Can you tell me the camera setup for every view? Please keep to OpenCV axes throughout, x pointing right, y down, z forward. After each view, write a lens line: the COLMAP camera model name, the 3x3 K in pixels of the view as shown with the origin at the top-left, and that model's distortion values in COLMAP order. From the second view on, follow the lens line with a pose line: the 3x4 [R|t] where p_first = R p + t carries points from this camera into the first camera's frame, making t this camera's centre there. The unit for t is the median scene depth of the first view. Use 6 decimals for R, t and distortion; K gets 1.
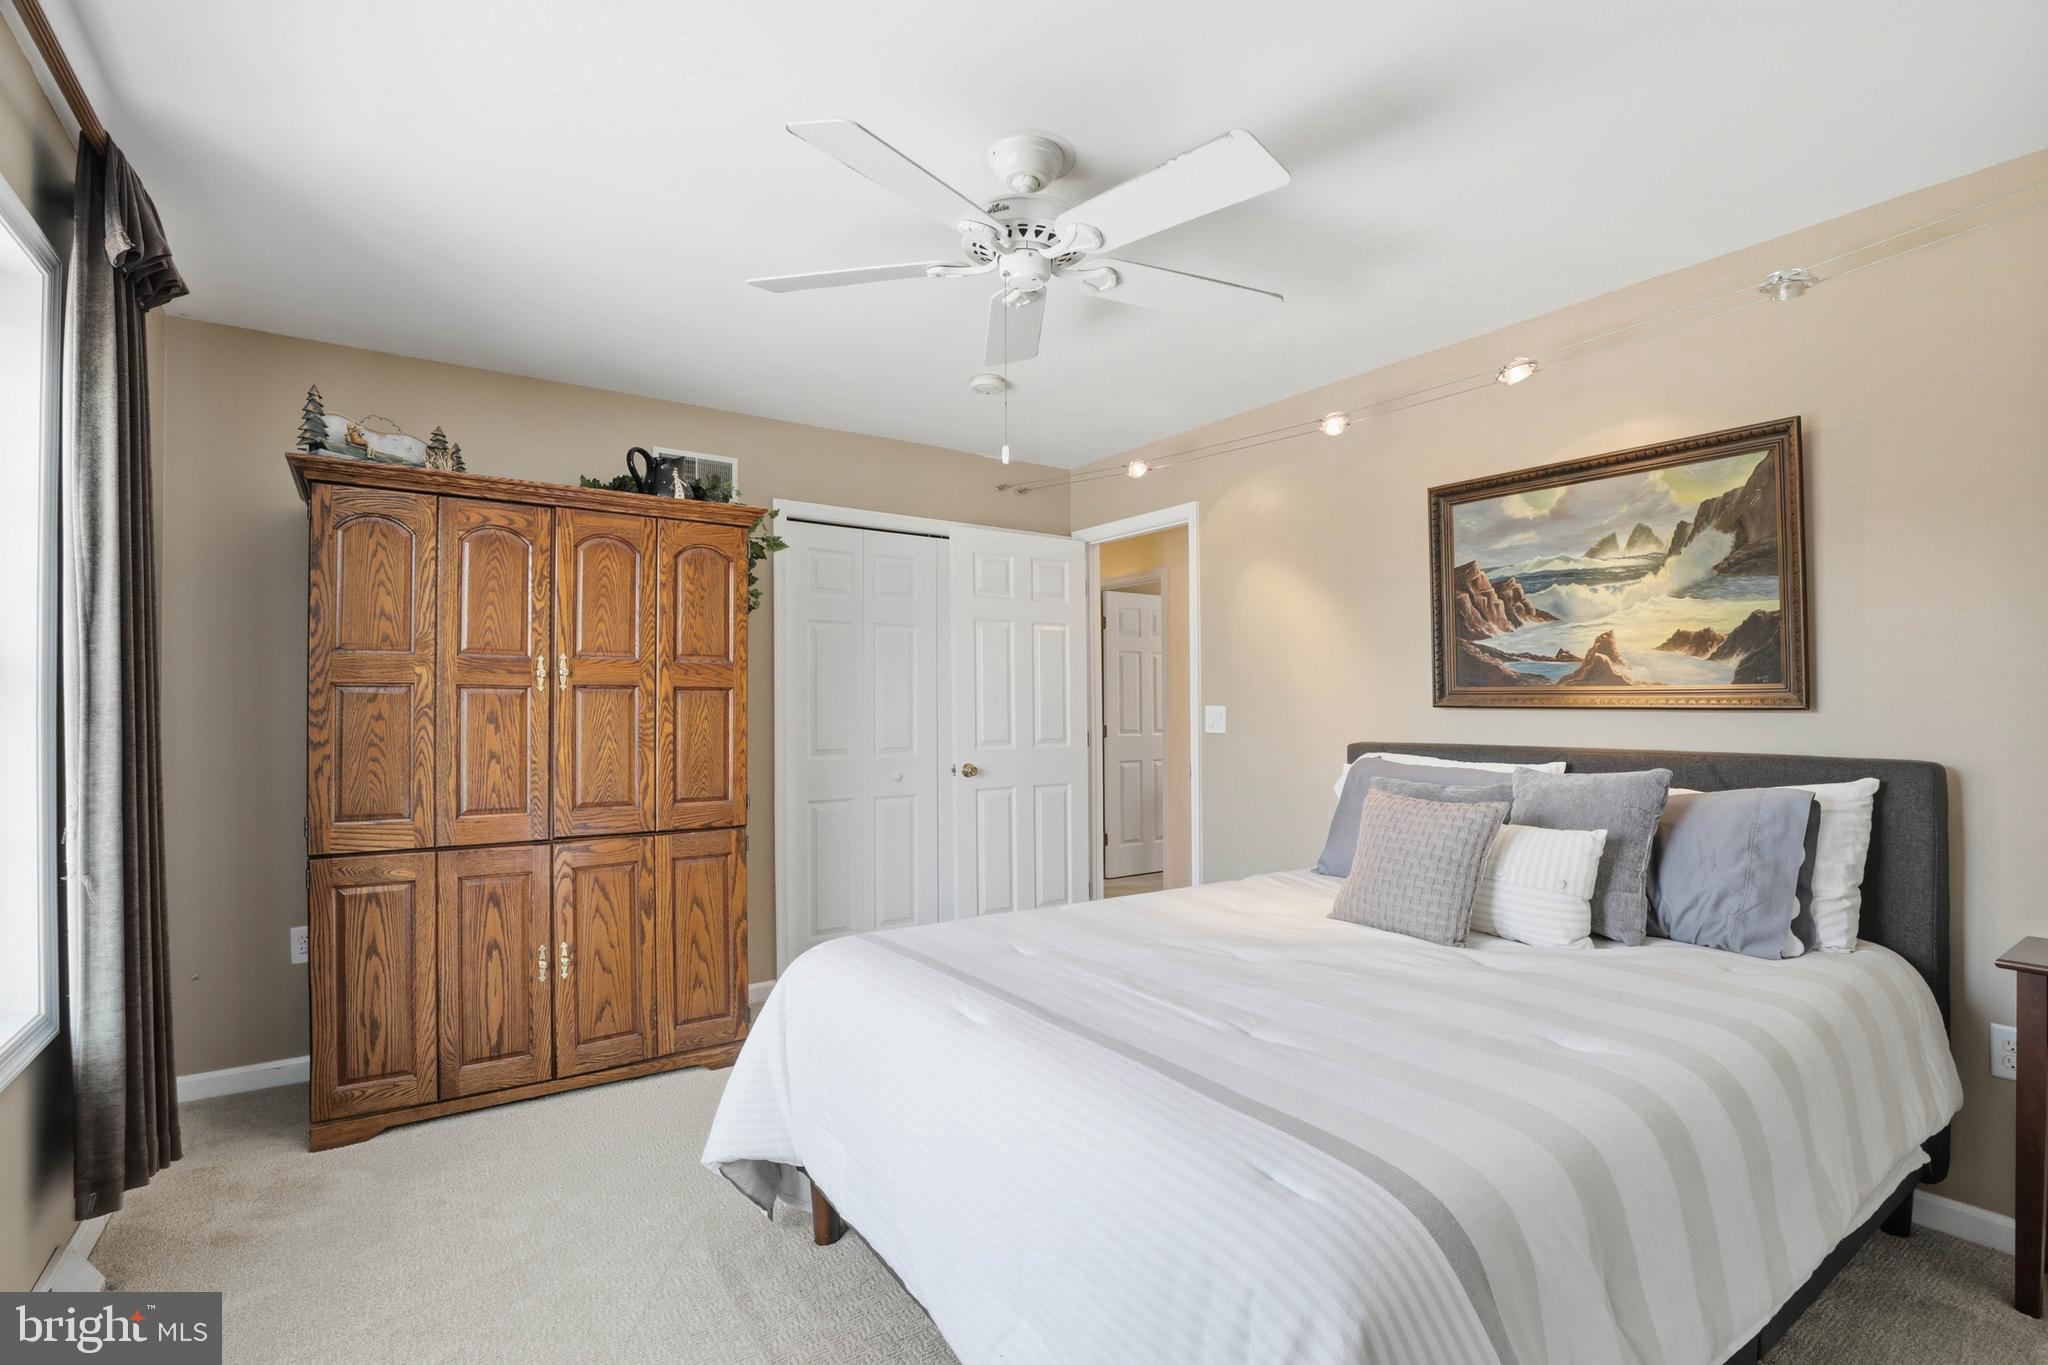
lens RADIAL K [[944.8, 0, 1031.3], [0, 944.8, 711.0], [0, 0, 1]] dist [-0.028895, 0.000852]
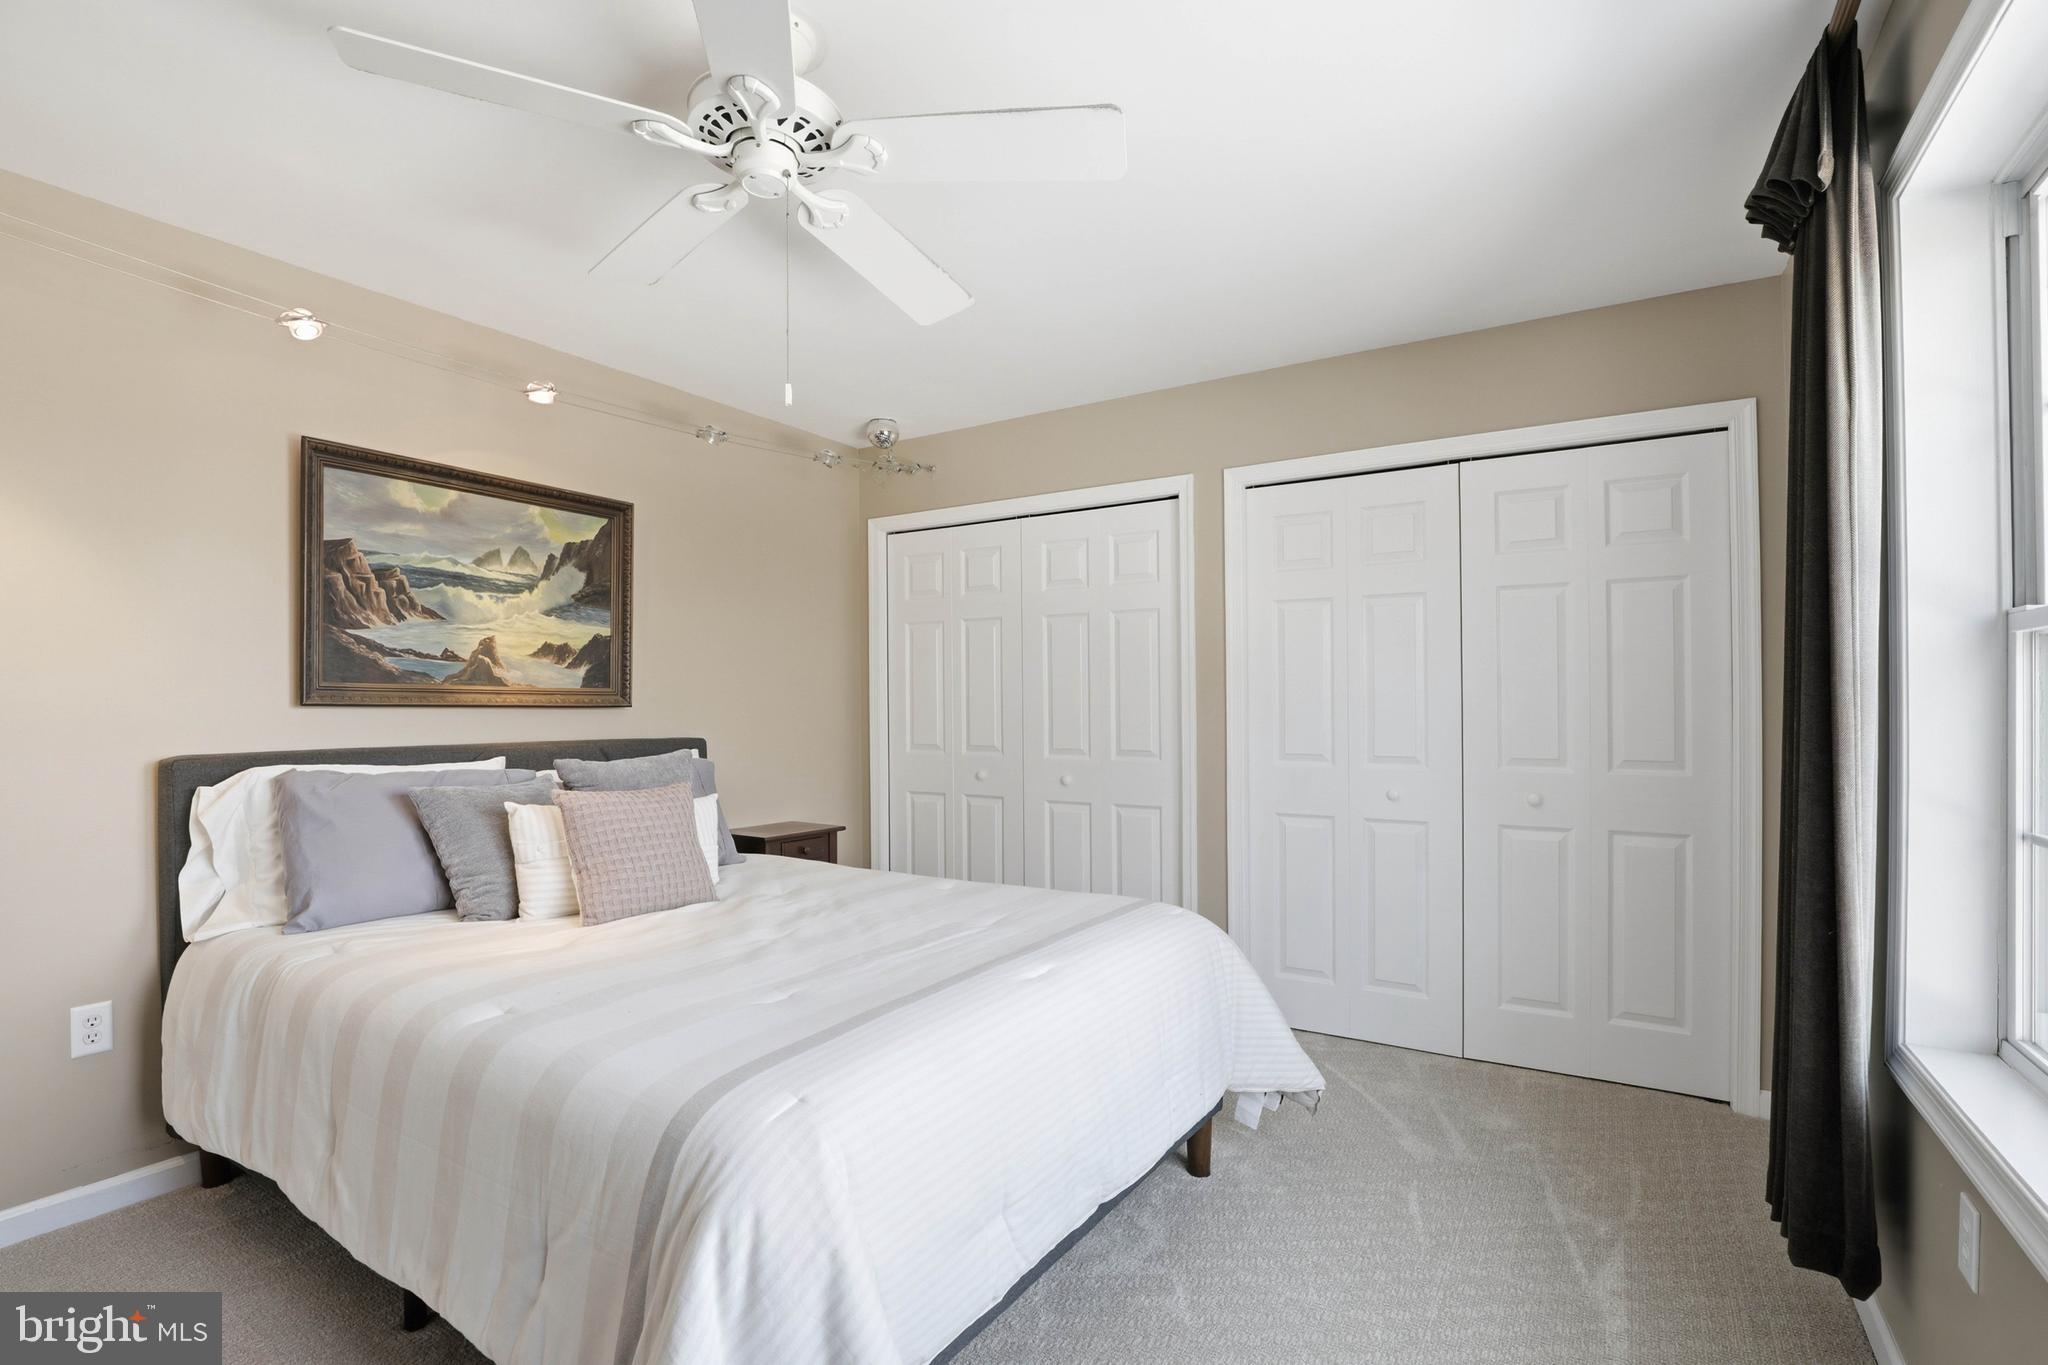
lens RADIAL K [[944.8, 0, 1031.3], [0, 944.8, 711.0], [0, 0, 1]] dist [-0.028895, 0.000852]
pose [[-0.391566, -0.003142, 0.920145, -0.638045], [0.007977, 0.999945, 0.006809, 0.000110], [-0.920116, 0.010006, -0.391519, 0.838049]]
